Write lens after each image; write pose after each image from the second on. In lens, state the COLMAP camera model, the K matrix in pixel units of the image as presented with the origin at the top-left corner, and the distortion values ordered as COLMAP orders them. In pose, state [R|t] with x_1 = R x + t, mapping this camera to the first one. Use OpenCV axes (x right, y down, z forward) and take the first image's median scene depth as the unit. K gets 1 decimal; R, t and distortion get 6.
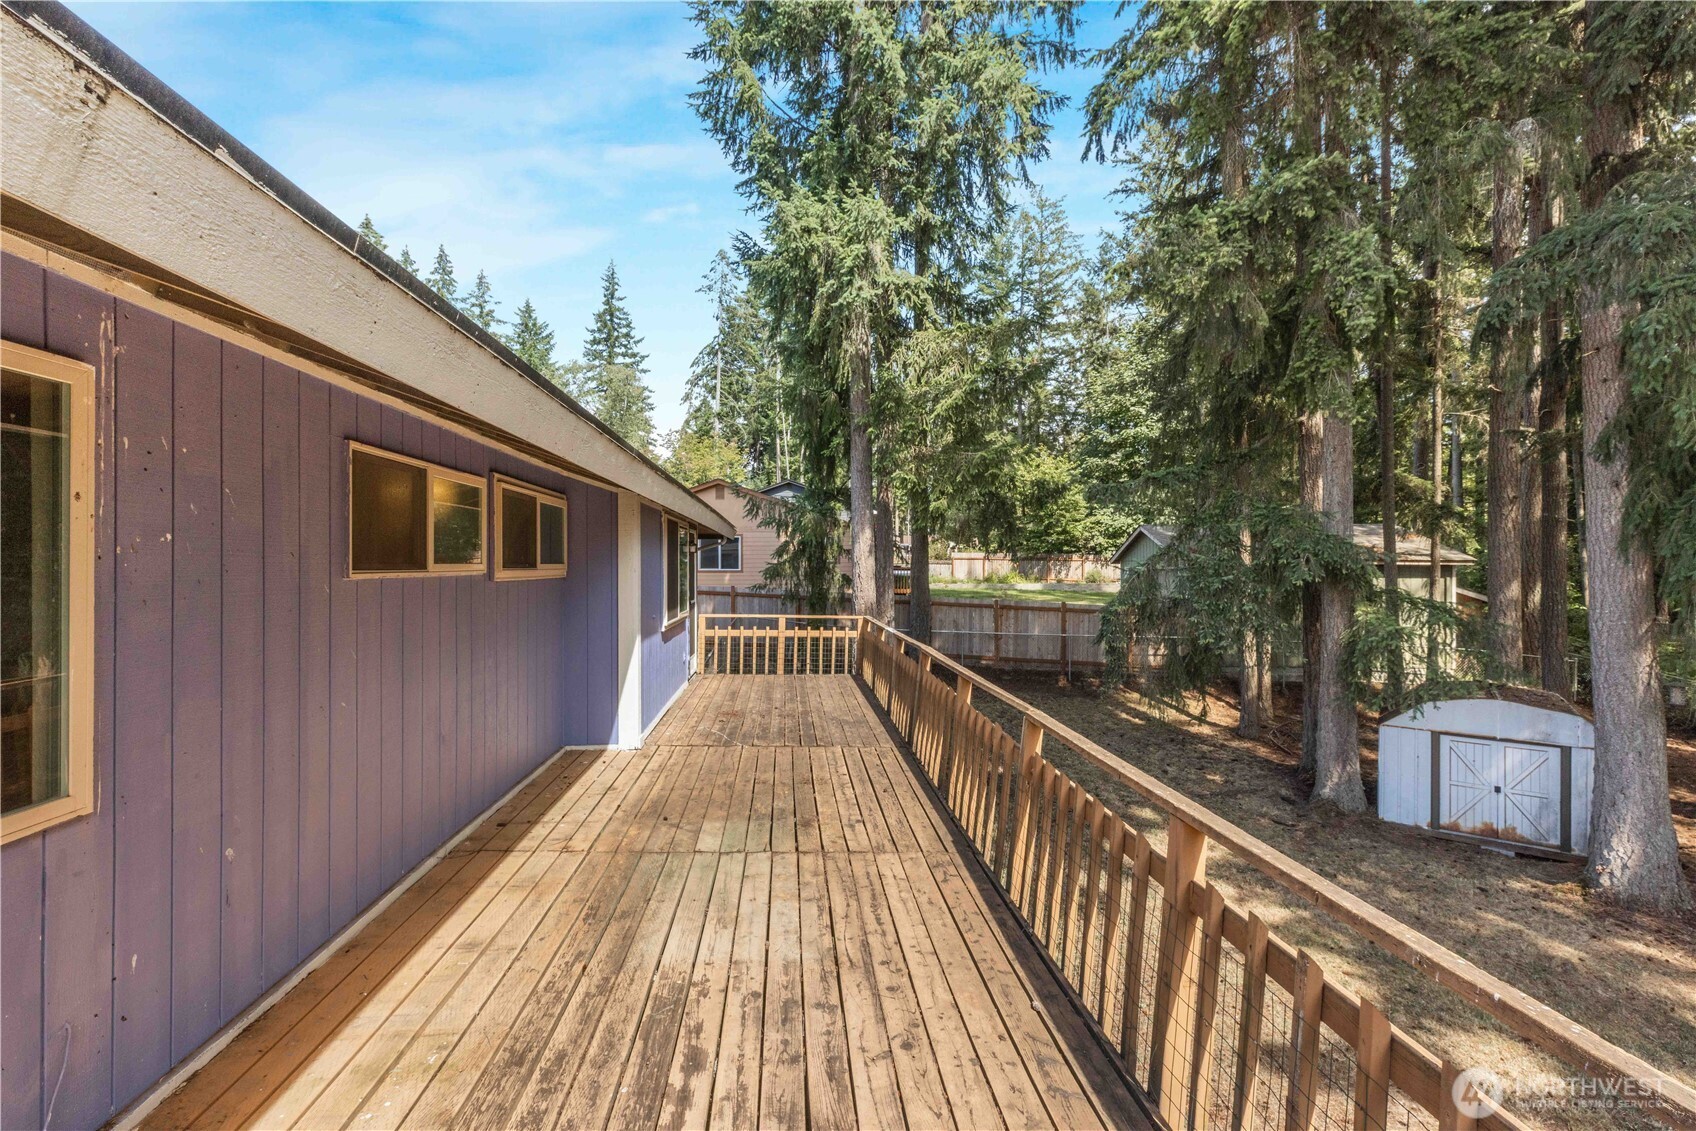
lens RADIAL K [[777.3, 0, 852.6], [0, 777.3, 563.2], [0, 0, 1]] dist [0.002765, 0.000420]
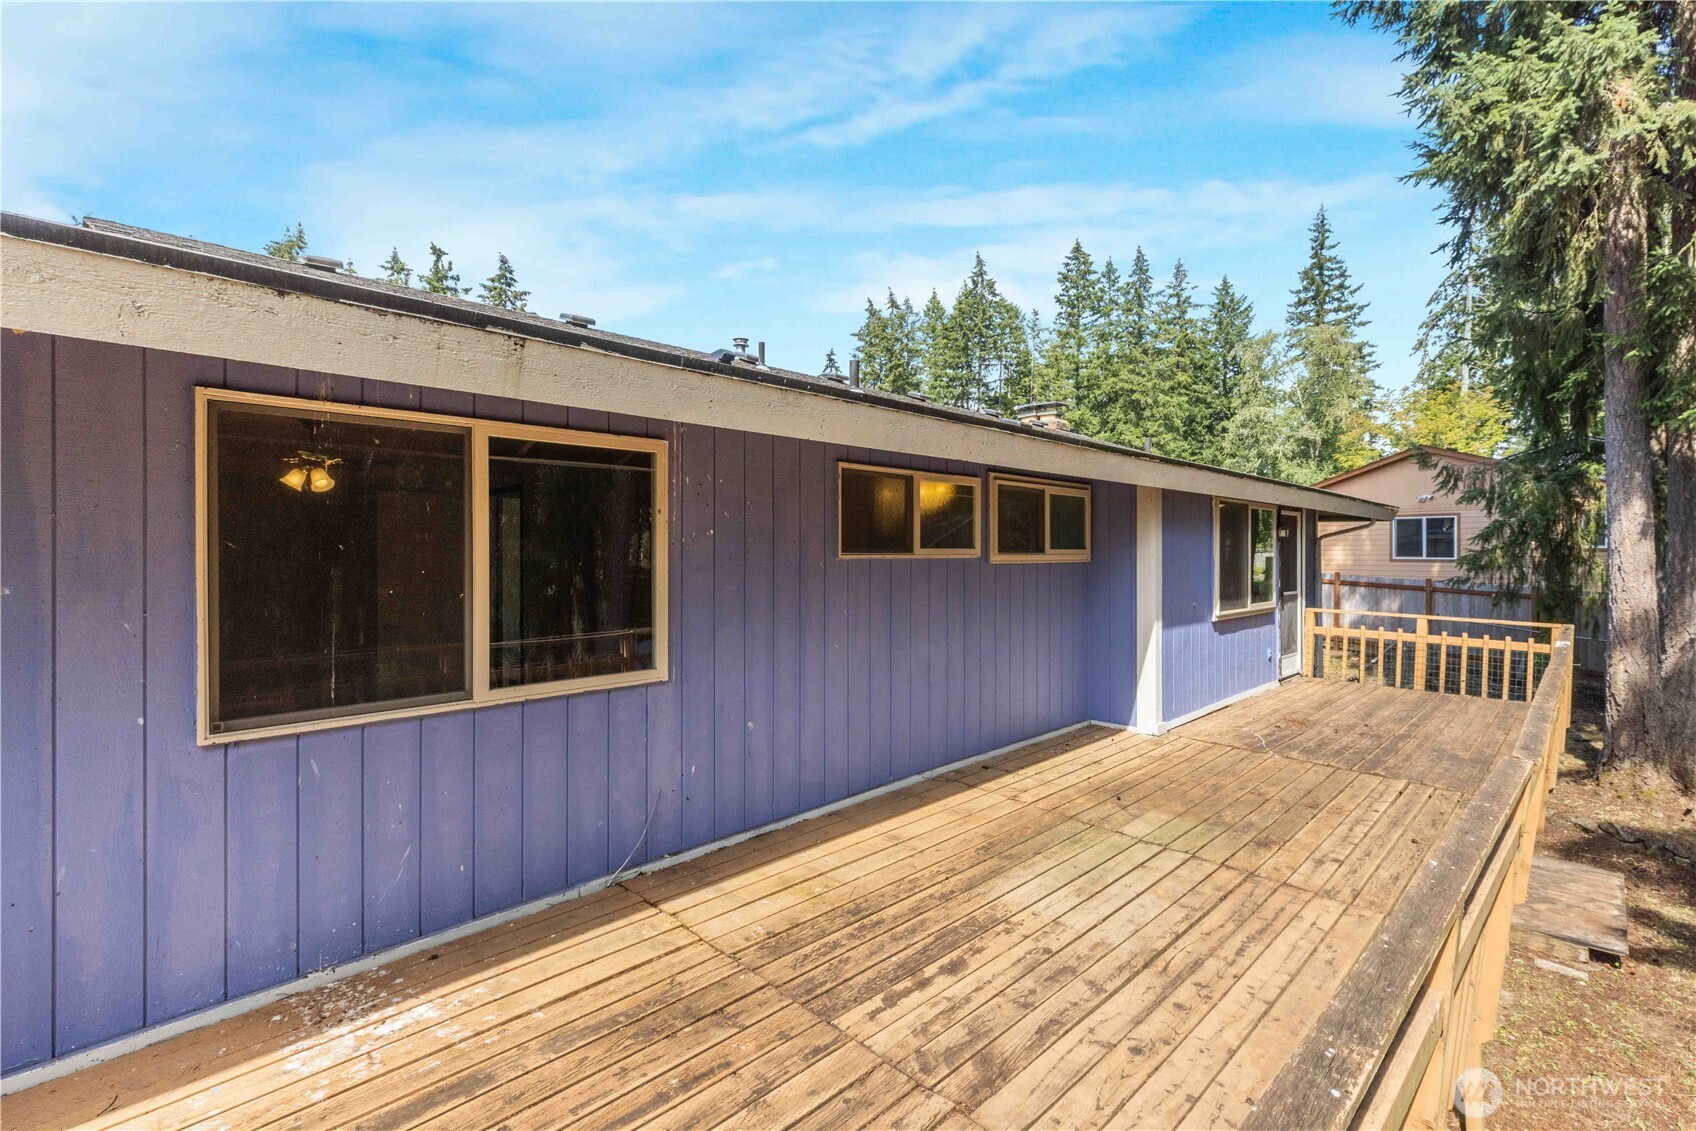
lens RADIAL K [[777.3, 0, 814.2], [0, 777.3, 553.7], [0, 0, 1]] dist [0.002765, 0.000420]
pose [[0.623478, 0.005536, -0.781821, 0.279826], [-0.002267, 0.999984, 0.005273, 0.002425], [0.781837, -0.001515, 0.623481, 0.046404]]
